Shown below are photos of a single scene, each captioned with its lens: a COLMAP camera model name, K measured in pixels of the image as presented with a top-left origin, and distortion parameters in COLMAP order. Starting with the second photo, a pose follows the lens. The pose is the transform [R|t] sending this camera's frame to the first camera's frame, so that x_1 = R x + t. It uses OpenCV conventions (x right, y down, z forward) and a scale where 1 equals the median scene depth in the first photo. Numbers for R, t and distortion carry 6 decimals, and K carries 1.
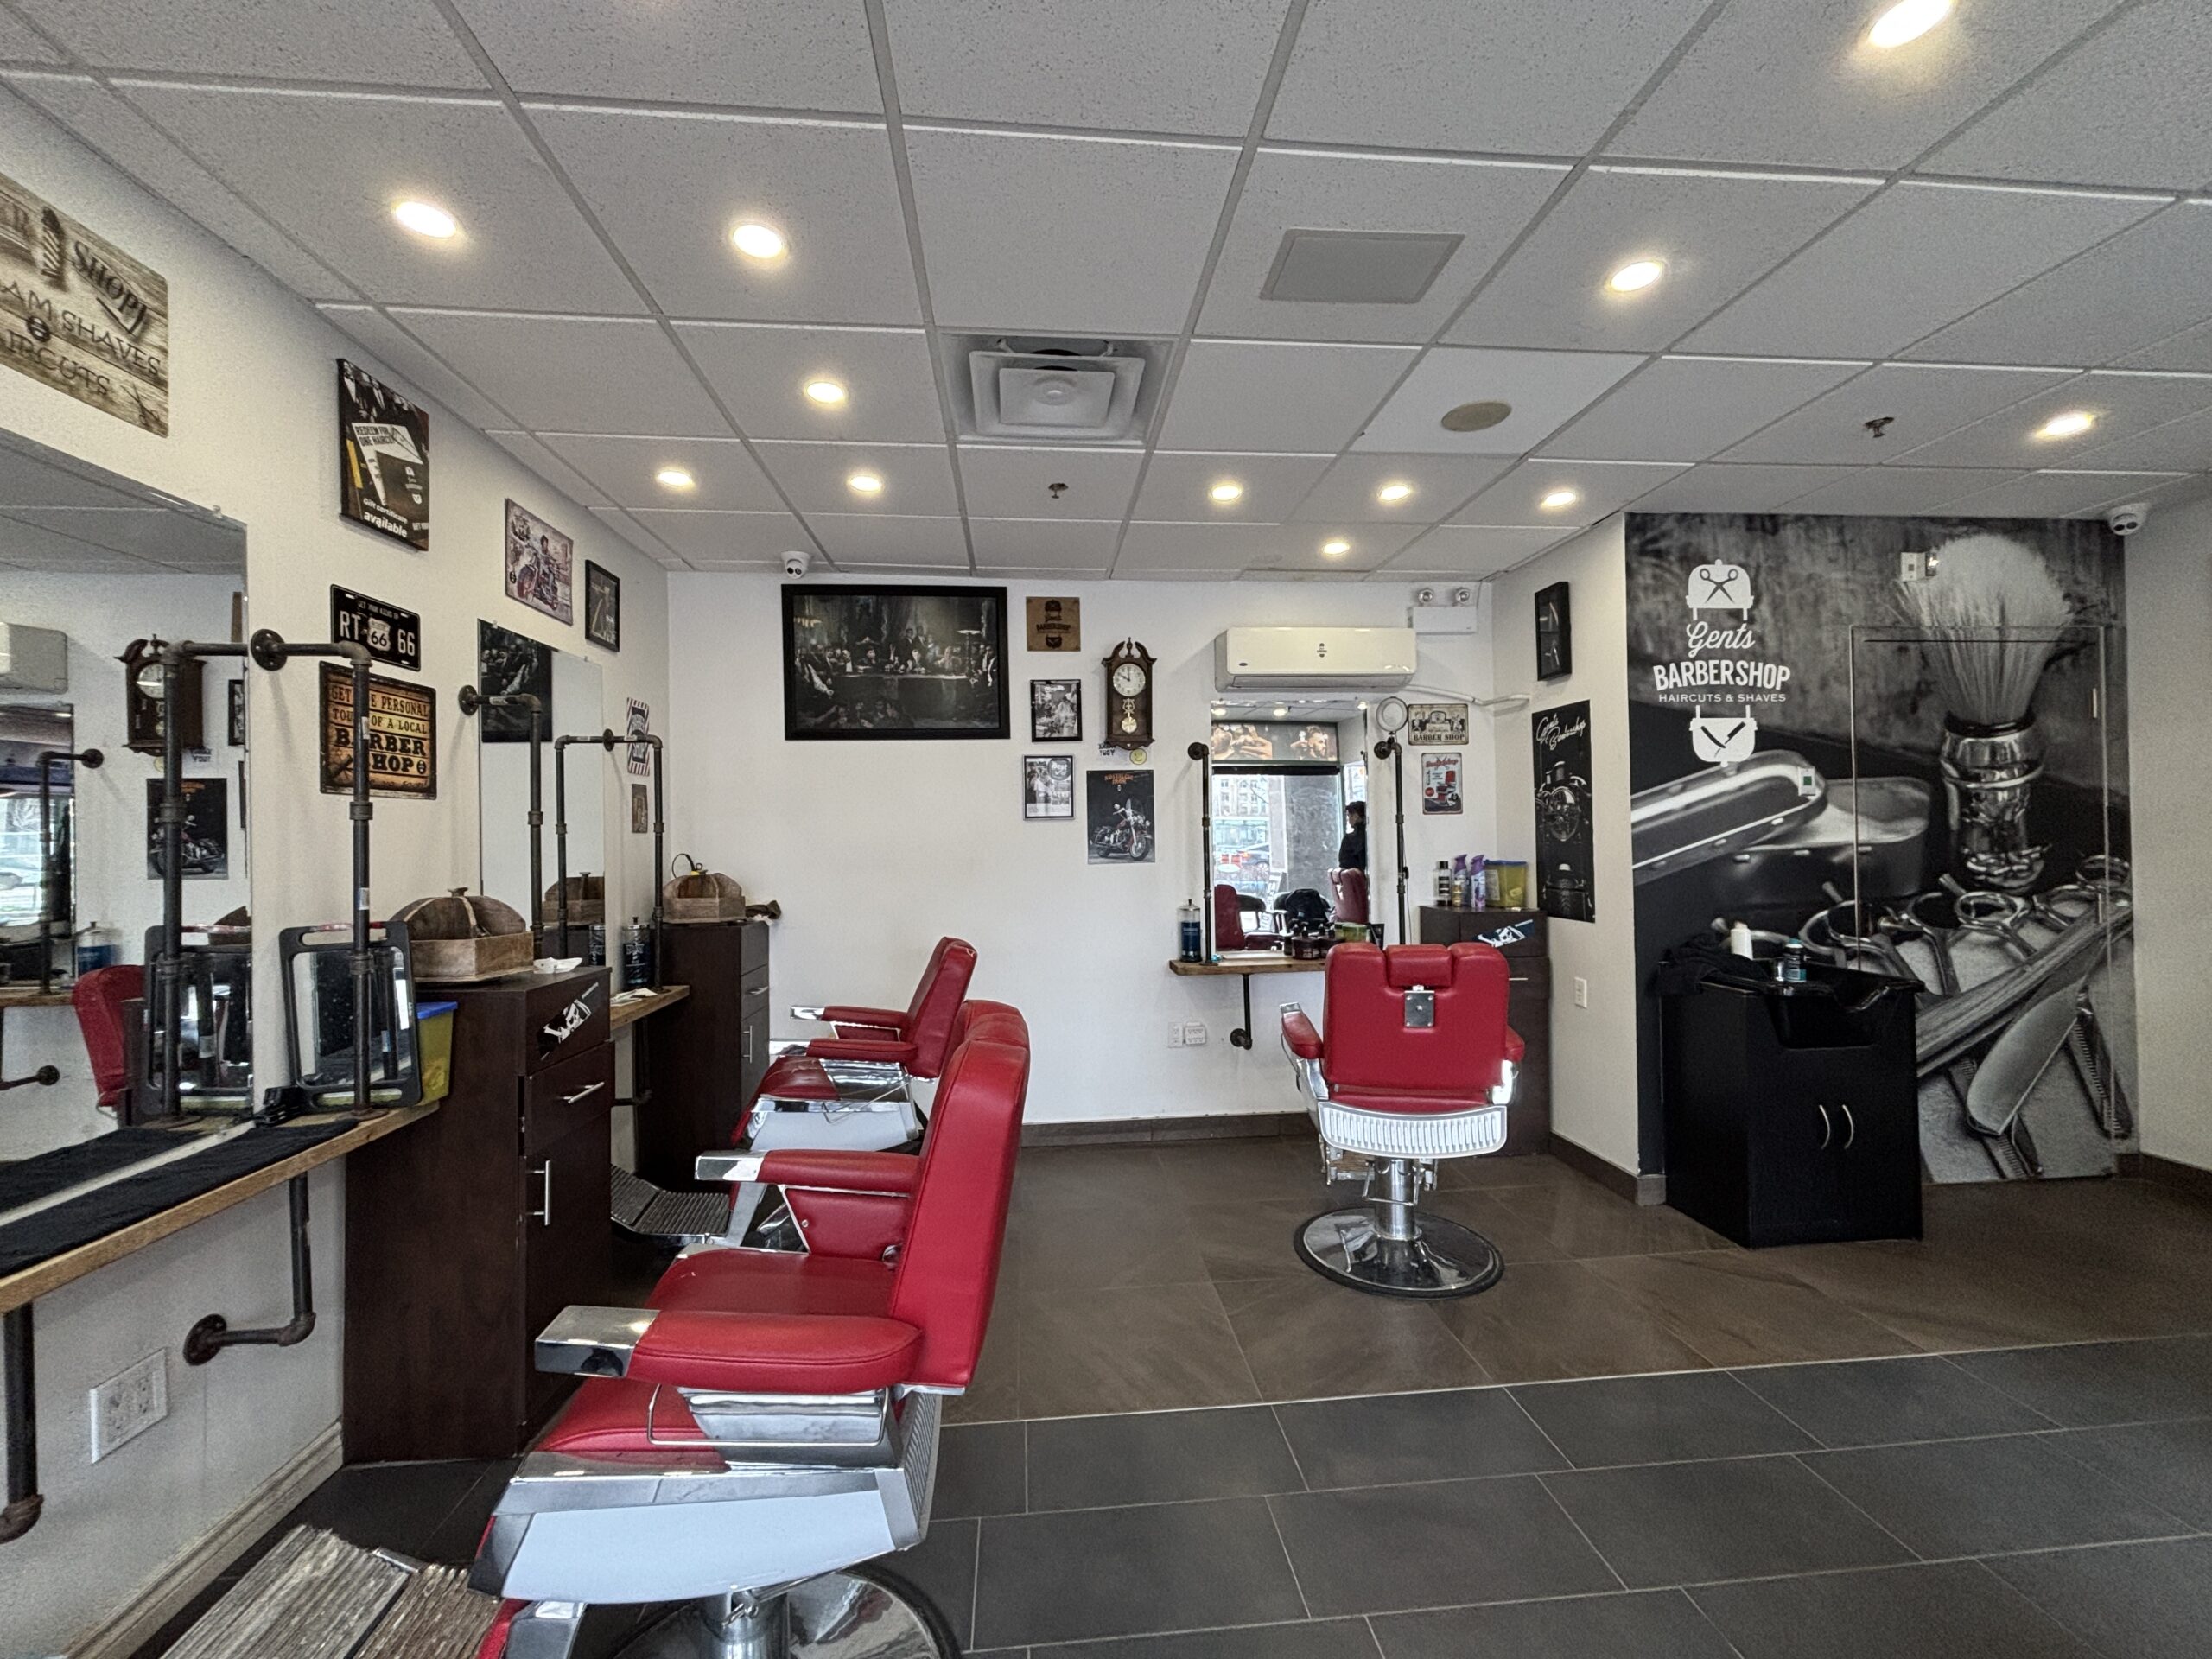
lens RADIAL K [[888.1, 0, 1104.2], [0, 888.1, 824.3], [0, 0, 1]] dist [0.001085, 0.000146]
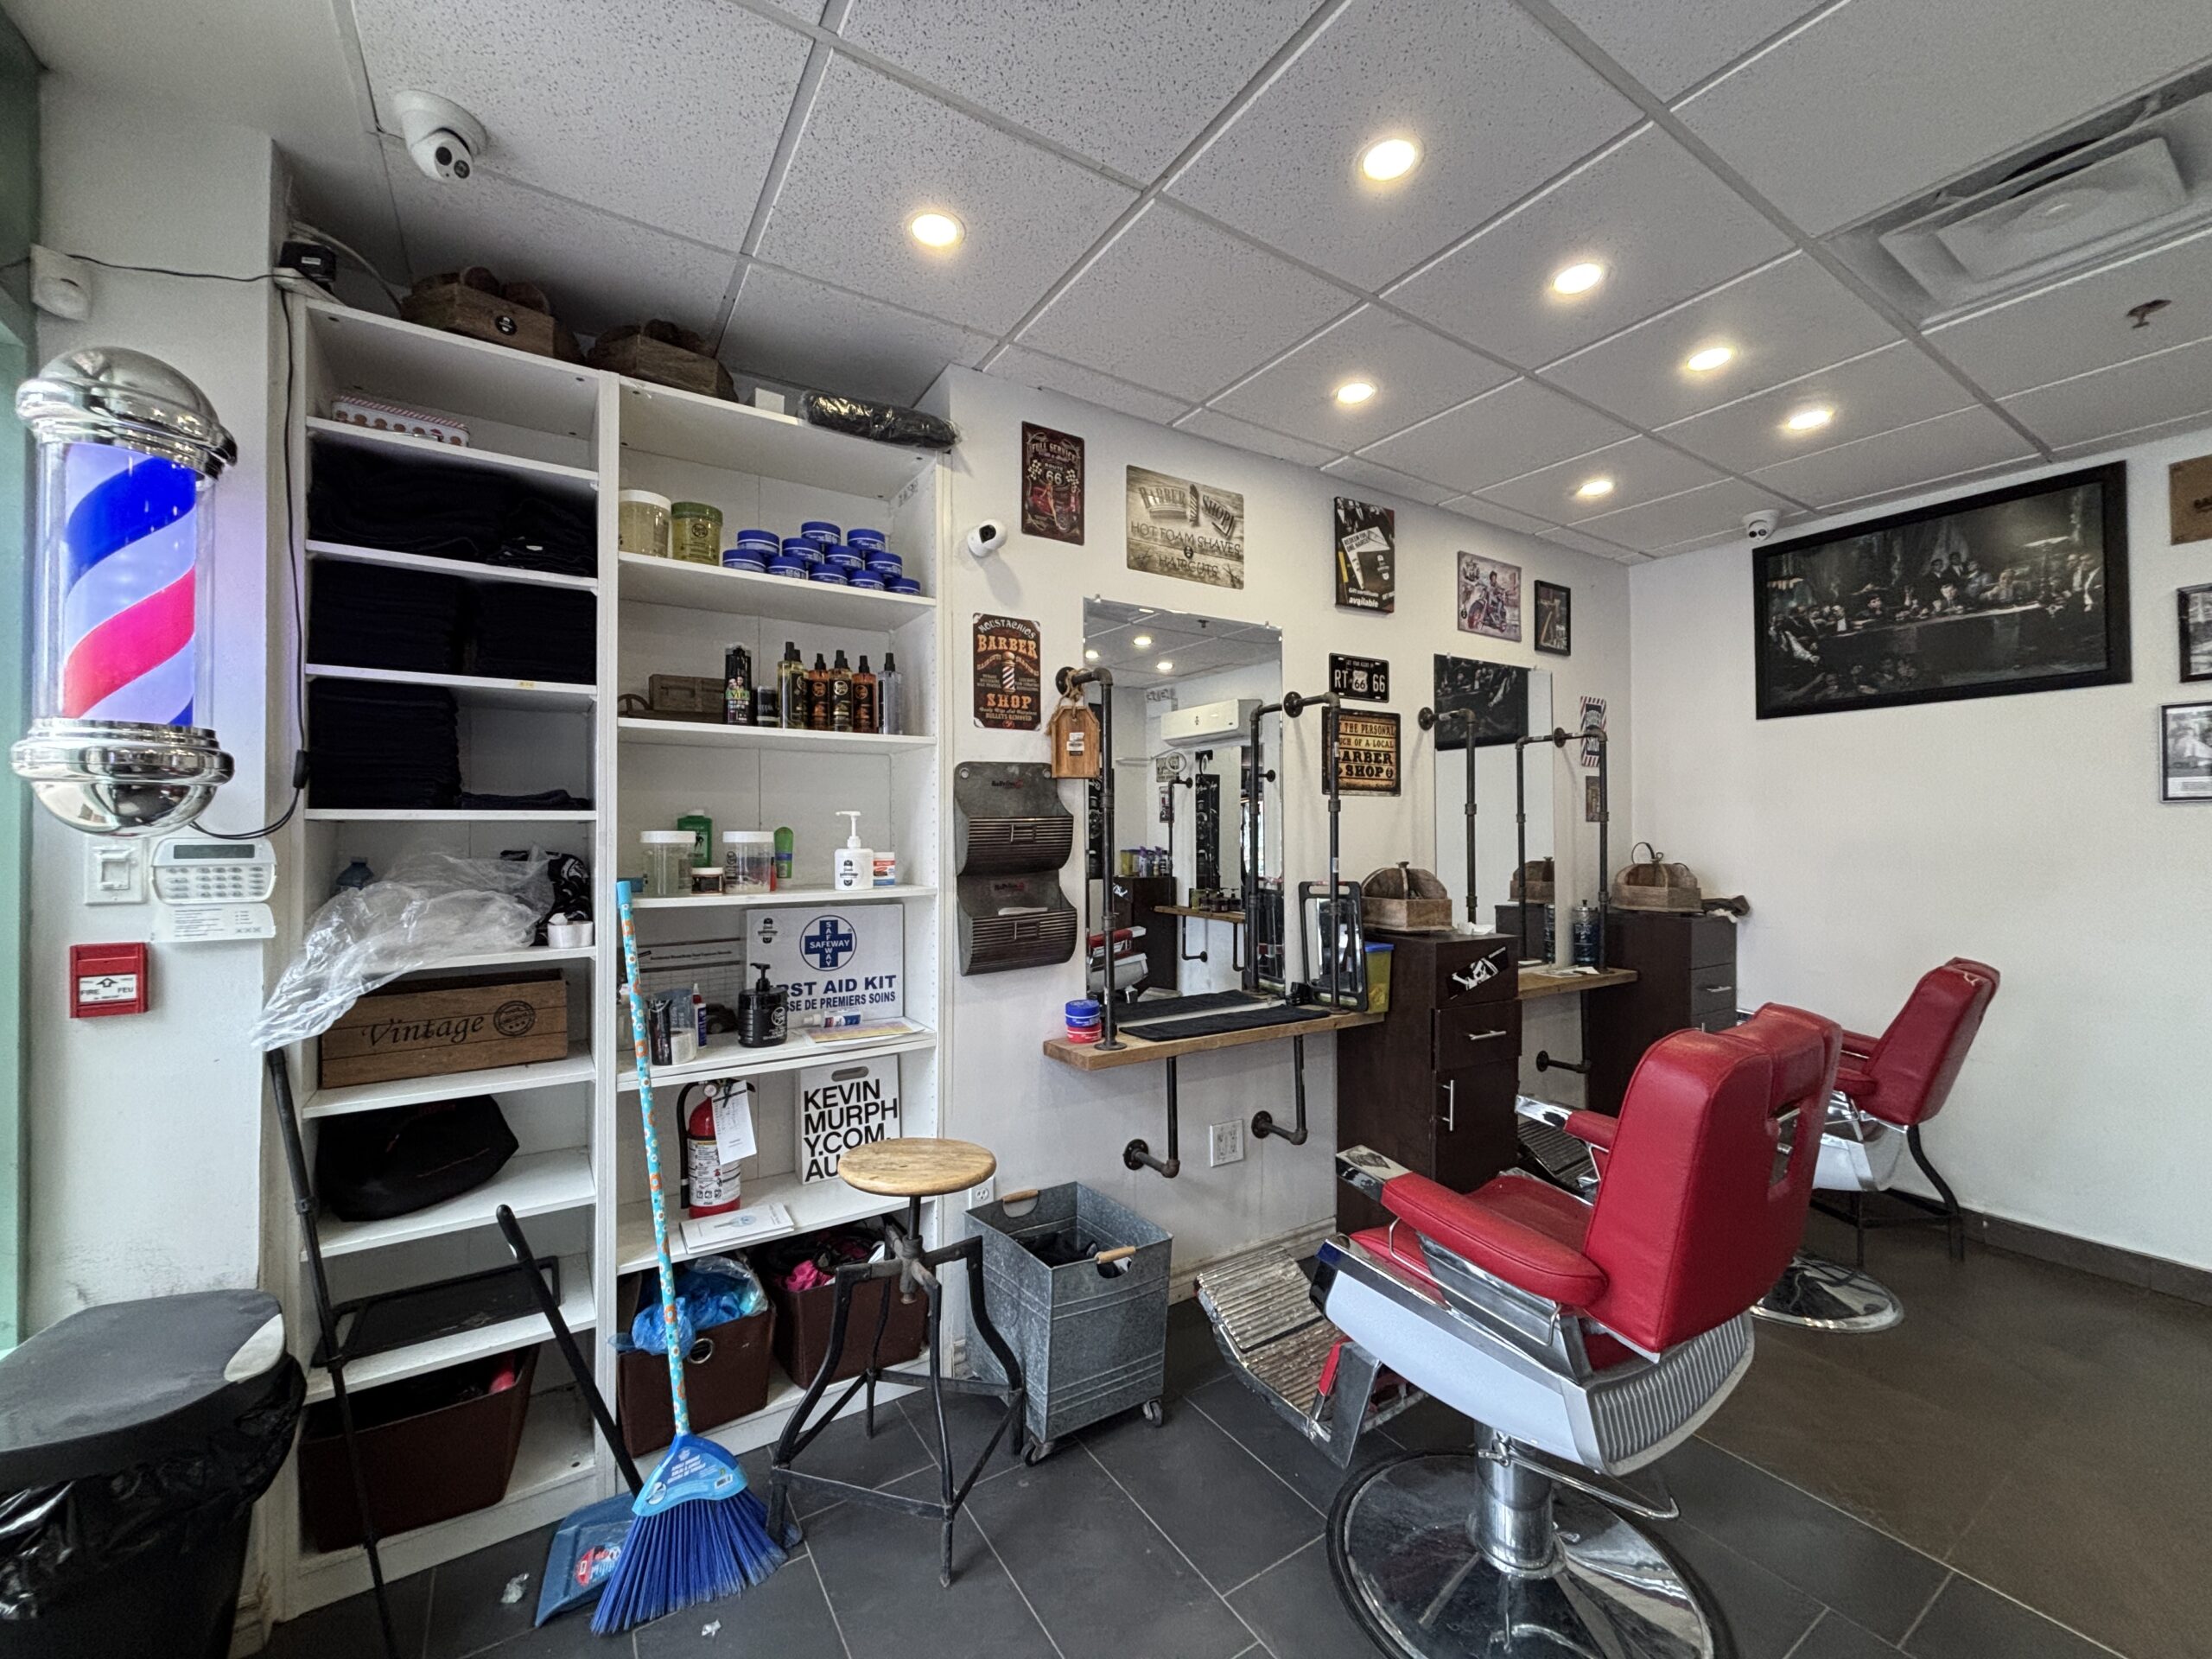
lens RADIAL K [[888.1, 0, 1104.2], [0, 888.1, 824.3], [0, 0, 1]] dist [0.001085, 0.000146]
pose [[0.466580, 0.002447, -0.884476, 0.237532], [0.006952, 0.999955, 0.006433, 0.003008], [0.884452, -0.009151, 0.466542, -0.023724]]
